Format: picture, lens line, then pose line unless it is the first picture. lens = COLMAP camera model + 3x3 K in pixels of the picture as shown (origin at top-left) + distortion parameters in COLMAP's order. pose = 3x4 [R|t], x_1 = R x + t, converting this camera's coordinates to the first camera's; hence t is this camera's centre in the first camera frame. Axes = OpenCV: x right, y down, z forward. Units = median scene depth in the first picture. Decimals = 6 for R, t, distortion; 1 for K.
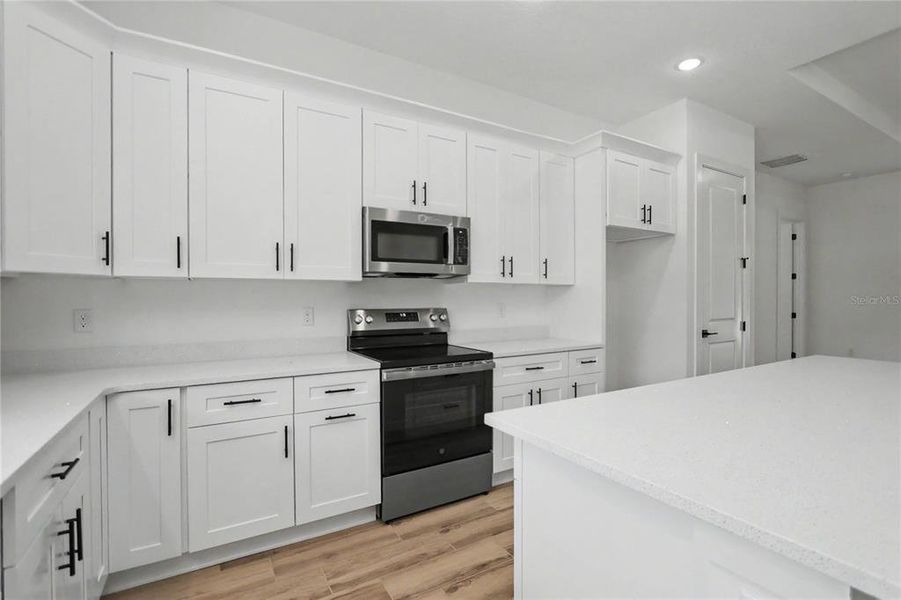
lens RADIAL K [[424.8, 0, 450.5], [0, 424.8, 300.0], [0, 0, 1]] dist [-0.001449, -0.000042]
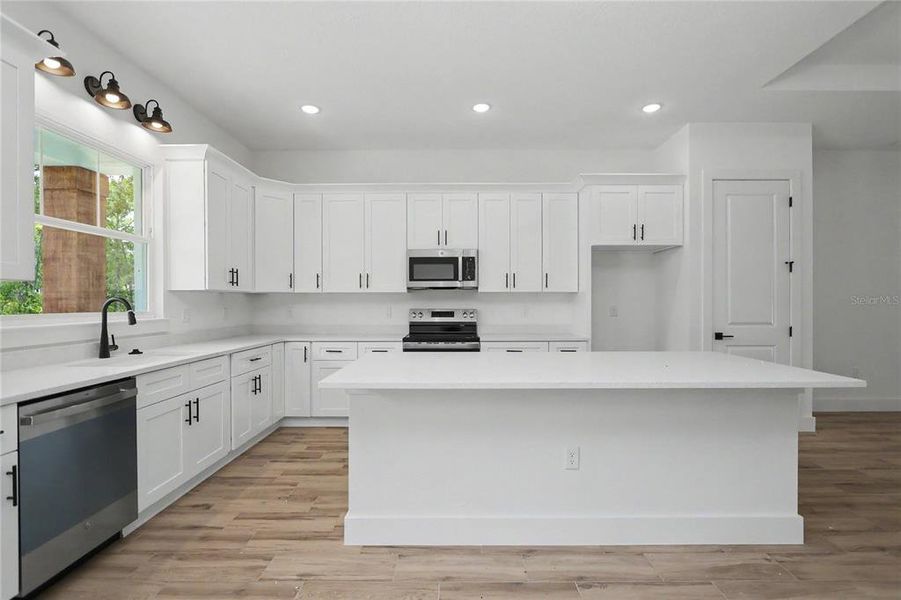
lens RADIAL K [[413.7, 0, 450.5], [0, 413.7, 300.0], [0, 0, 1]] dist [-0.008362, -0.000151]
pose [[0.853247, -0.003166, -0.521497, 0.744247], [-0.003555, 0.999923, -0.011887, 0.005138], [0.521495, 0.011996, 0.853170, -0.316078]]
